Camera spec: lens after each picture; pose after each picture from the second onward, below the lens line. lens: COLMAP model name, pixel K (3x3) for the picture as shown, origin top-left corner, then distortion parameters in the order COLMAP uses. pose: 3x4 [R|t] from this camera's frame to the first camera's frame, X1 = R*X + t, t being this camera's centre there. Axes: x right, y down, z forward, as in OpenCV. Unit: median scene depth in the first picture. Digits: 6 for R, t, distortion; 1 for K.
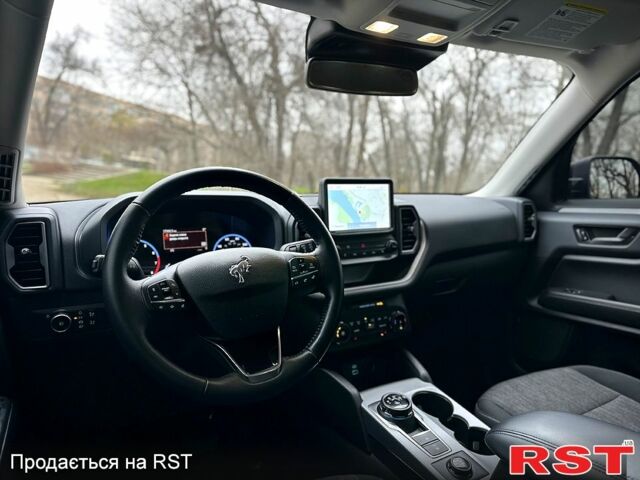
lens RADIAL K [[451.5, 0, 316.2], [0, 451.5, 238.0], [0, 0, 1]] dist [-0.004407, 0.001205]
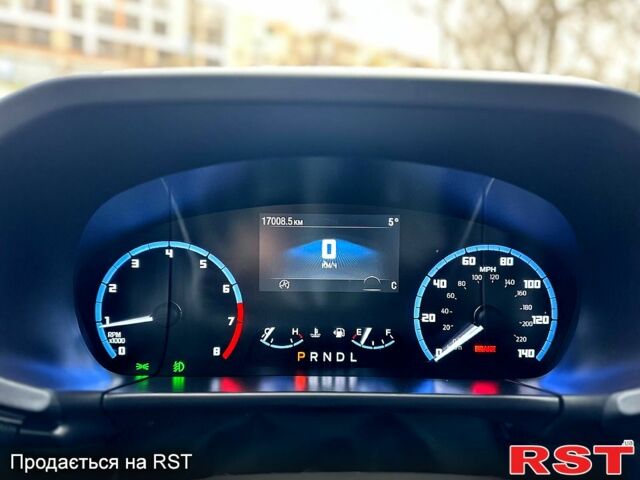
lens RADIAL K [[451.5, 0, 318.4], [0, 451.5, 241.4], [0, 0, 1]] dist [-0.004407, 0.001205]
pose [[0.867242, 0.117247, -0.483885, -0.141281], [-0.059907, 0.989389, 0.132365, -0.041153], [0.494270, -0.085805, 0.865064, 0.696063]]
